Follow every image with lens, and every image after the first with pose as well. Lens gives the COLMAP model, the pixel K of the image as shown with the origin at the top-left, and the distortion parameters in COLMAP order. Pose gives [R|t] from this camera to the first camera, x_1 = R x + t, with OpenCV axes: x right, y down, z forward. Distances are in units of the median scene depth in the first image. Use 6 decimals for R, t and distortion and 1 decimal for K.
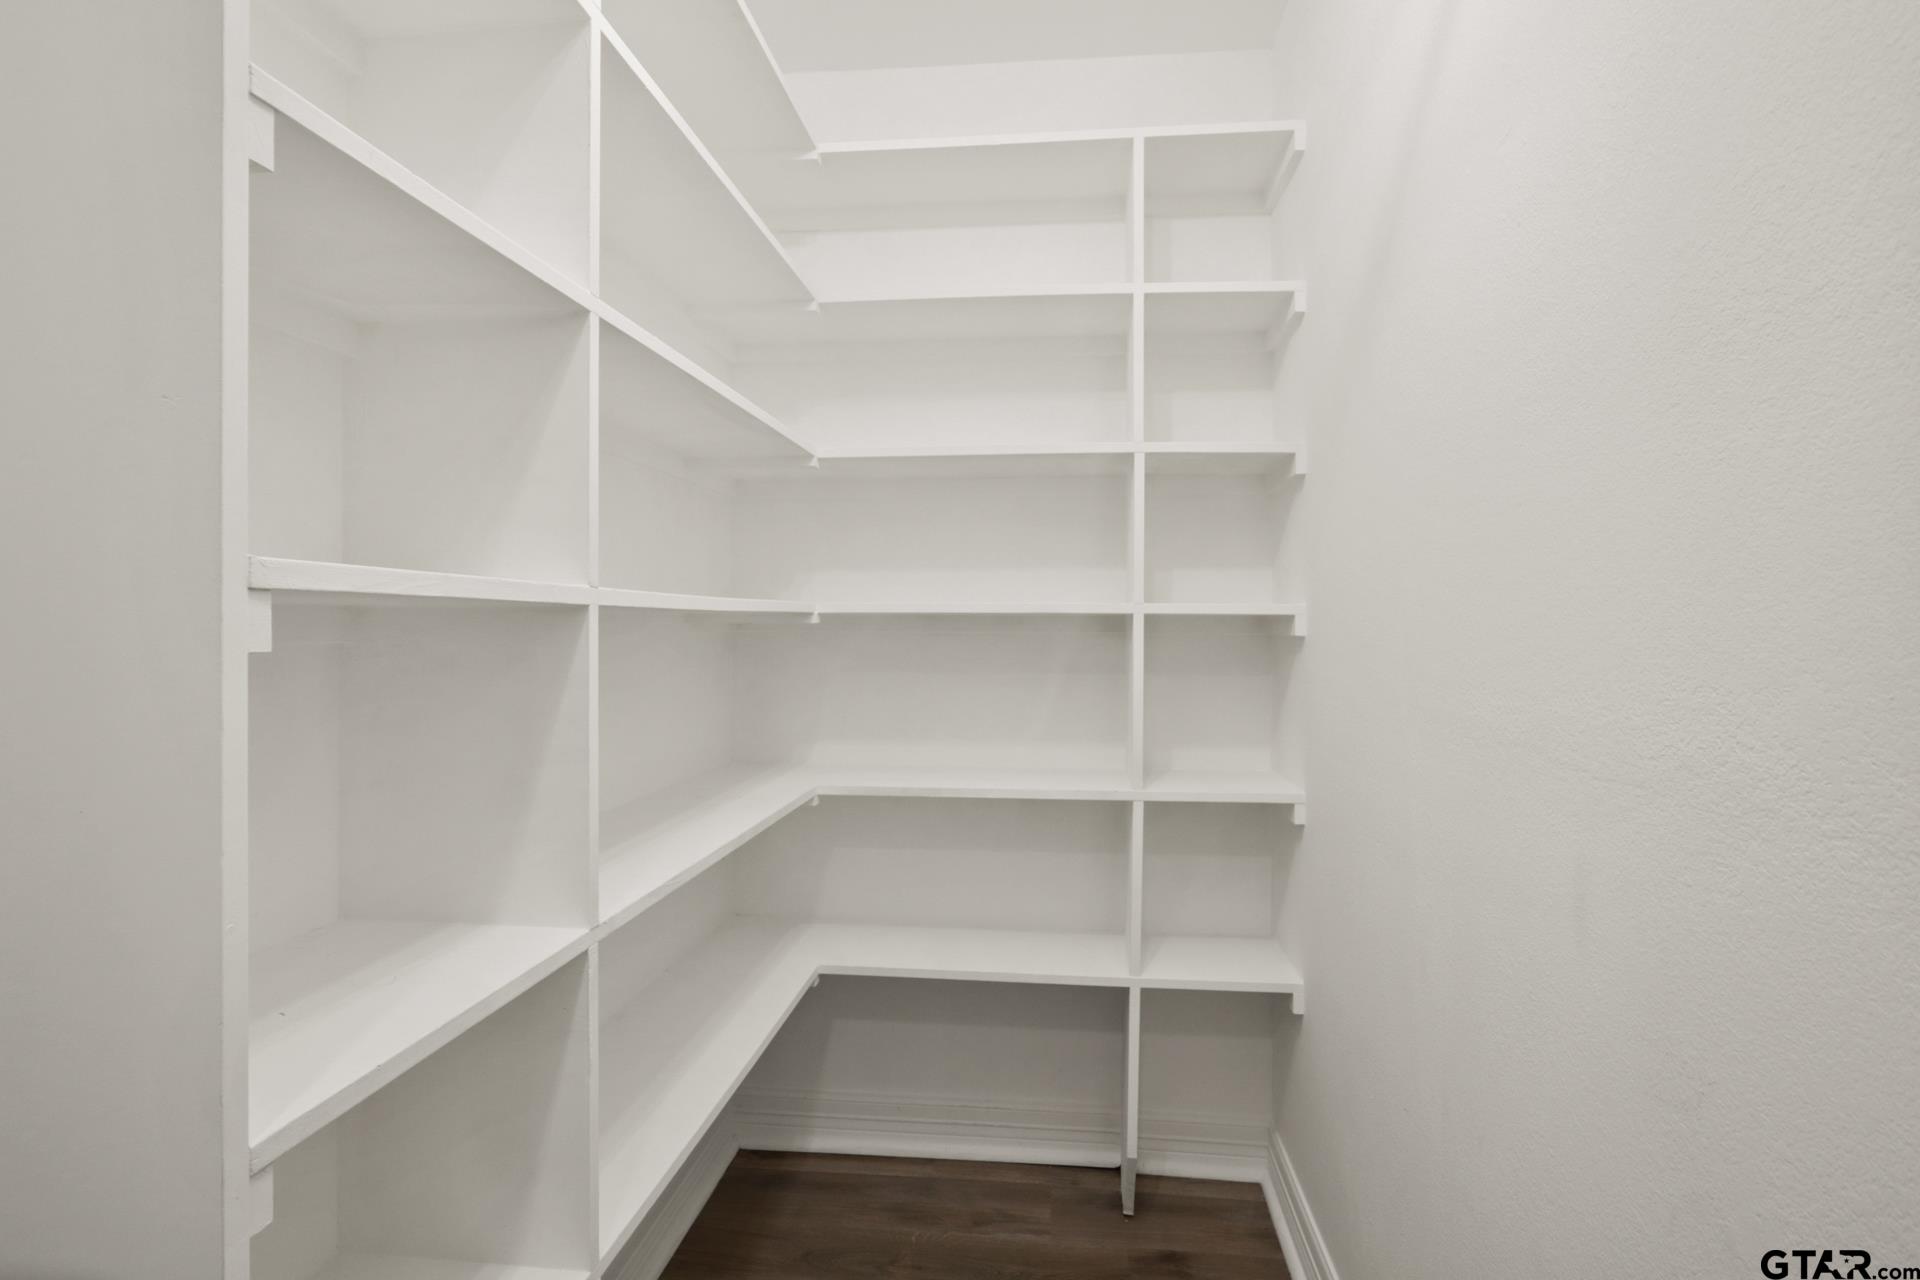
lens RADIAL K [[965.4, 0, 954.9], [0, 965.4, 622.4], [0, 0, 1]] dist [-0.016789, 0.006745]
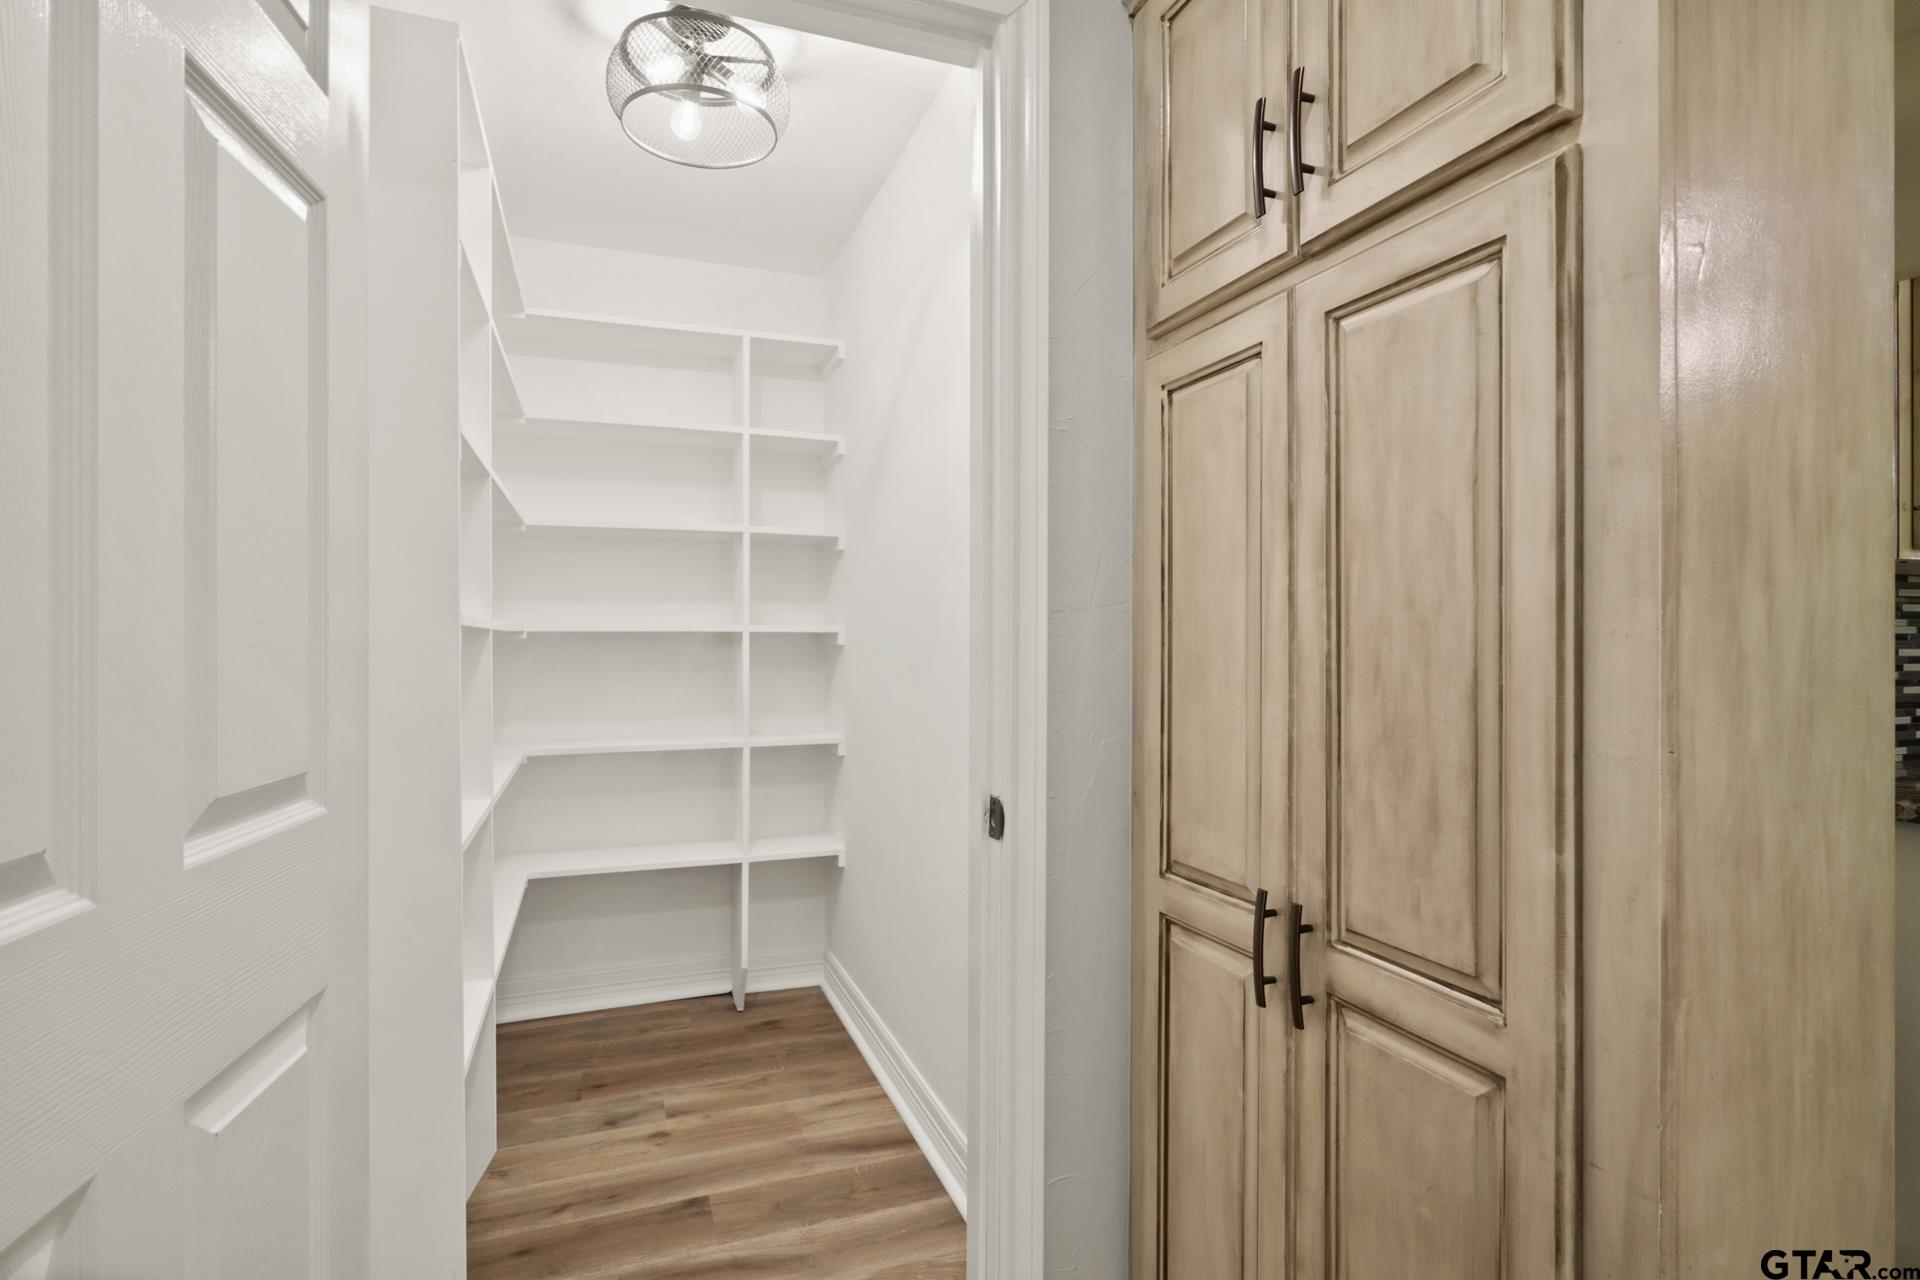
lens RADIAL K [[965.4, 0, 963.2], [0, 965.4, 637.6], [0, 0, 1]] dist [-0.016789, 0.006745]
pose [[0.894740, -0.003223, 0.446576, -0.201171], [0.003012, 0.999995, 0.001181, -0.000085], [-0.446577, 0.000288, 0.894745, -0.594659]]
